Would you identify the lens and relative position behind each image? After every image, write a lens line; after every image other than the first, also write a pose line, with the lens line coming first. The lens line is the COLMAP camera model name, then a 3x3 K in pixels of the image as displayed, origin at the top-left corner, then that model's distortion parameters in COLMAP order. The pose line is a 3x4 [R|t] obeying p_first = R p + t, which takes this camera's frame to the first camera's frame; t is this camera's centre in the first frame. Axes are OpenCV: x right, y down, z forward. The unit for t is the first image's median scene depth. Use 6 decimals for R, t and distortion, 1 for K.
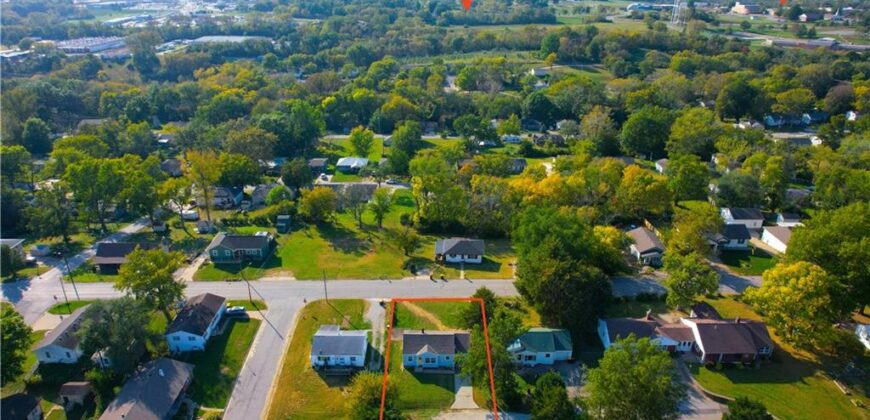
lens RADIAL K [[566.0, 0, 435.0], [0, 566.0, 210.0], [0, 0, 1]] dist [-0.022988, -0.000775]
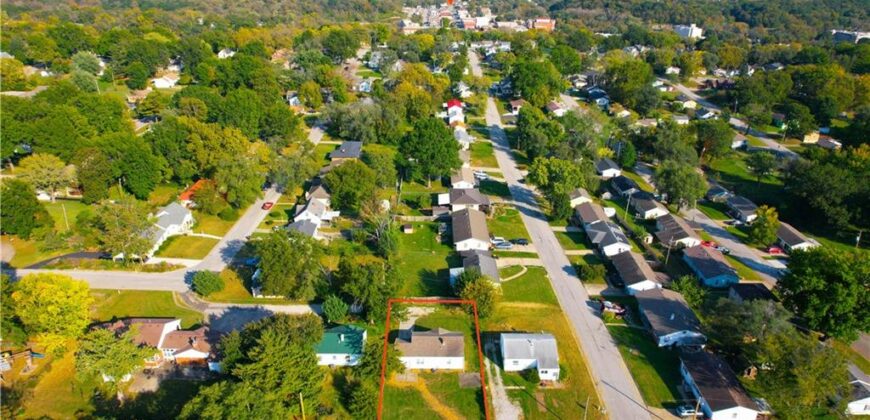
lens RADIAL K [[566.0, 0, 435.0], [0, 566.0, 210.0], [0, 0, 1]] dist [-0.022988, -0.000775]
pose [[-0.999973, -0.007076, 0.001807, -0.006498], [-0.003339, 0.663065, 0.748555, -0.615746], [-0.006495, 0.748529, -0.663071, 1.394099]]
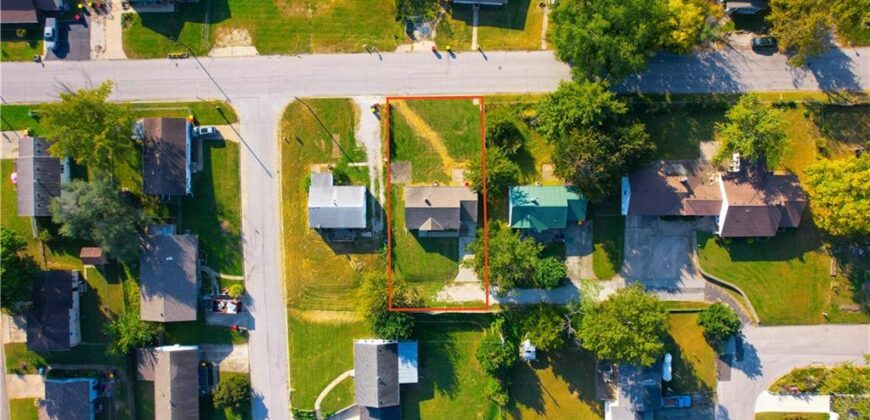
lens RADIAL K [[566.0, 0, 435.0], [0, 566.0, 210.0], [0, 0, 1]] dist [-0.022988, -0.000775]
pose [[0.999949, -0.003403, -0.009553, 0.001826], [0.010115, 0.402271, 0.915465, -0.583361], [0.000728, -0.915514, 0.402285, 0.587894]]
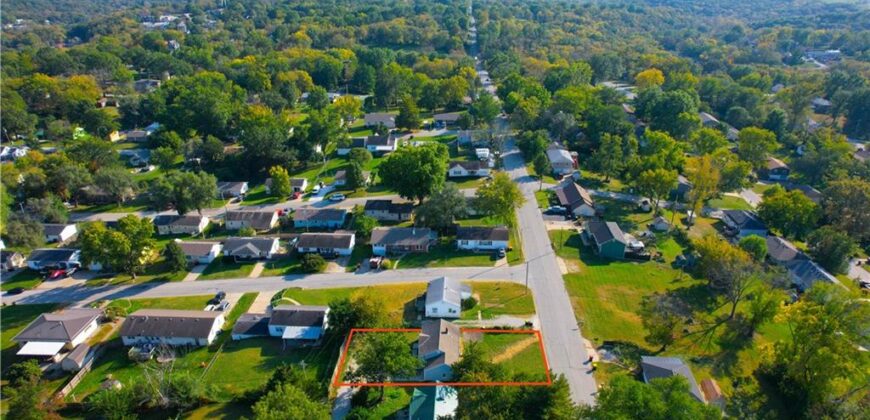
lens RADIAL K [[566.0, 0, 435.0], [0, 566.0, 210.0], [0, 0, 1]] dist [-0.022988, -0.000775]
pose [[-0.052434, 0.401474, -0.914368, 0.768754], [-0.399283, 0.830825, 0.387689, -0.325840], [0.915327, 0.385419, 0.116738, 0.743091]]
